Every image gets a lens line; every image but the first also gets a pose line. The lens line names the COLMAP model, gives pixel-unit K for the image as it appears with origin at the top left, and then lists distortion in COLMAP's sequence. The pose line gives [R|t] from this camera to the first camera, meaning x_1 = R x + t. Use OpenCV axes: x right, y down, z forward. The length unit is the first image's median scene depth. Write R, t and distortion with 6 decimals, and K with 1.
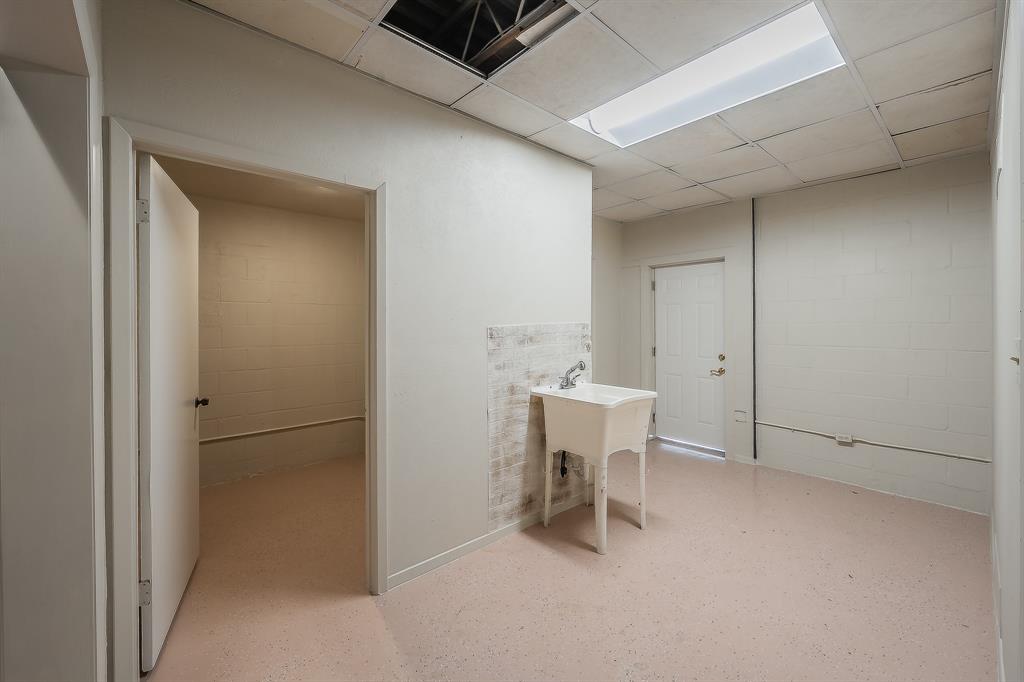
lens RADIAL K [[408.2, 0, 508.0], [0, 408.2, 328.2], [0, 0, 1]] dist [0.000488, 0.000037]
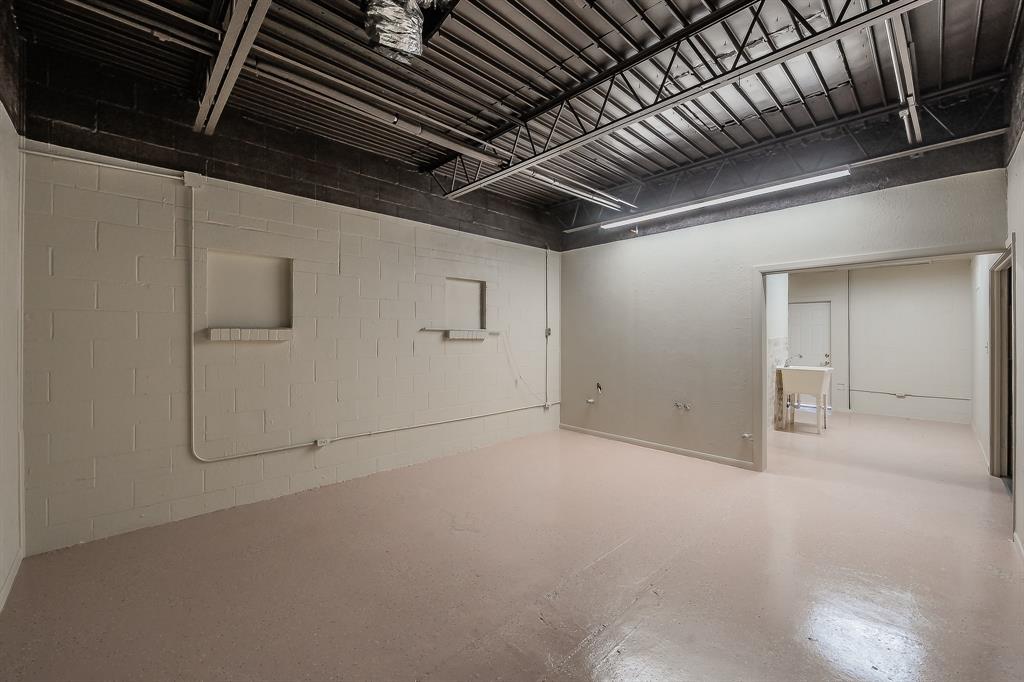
lens RADIAL K [[407.4, 0, 512.0], [0, 407.4, 341.0], [0, 0, 1]] dist [-0.001061, -0.000137]
pose [[0.998833, -0.002253, 0.048237, -1.180022], [0.002242, 0.999997, 0.000277, 0.003735], [-0.048237, -0.000169, 0.998836, -0.906646]]
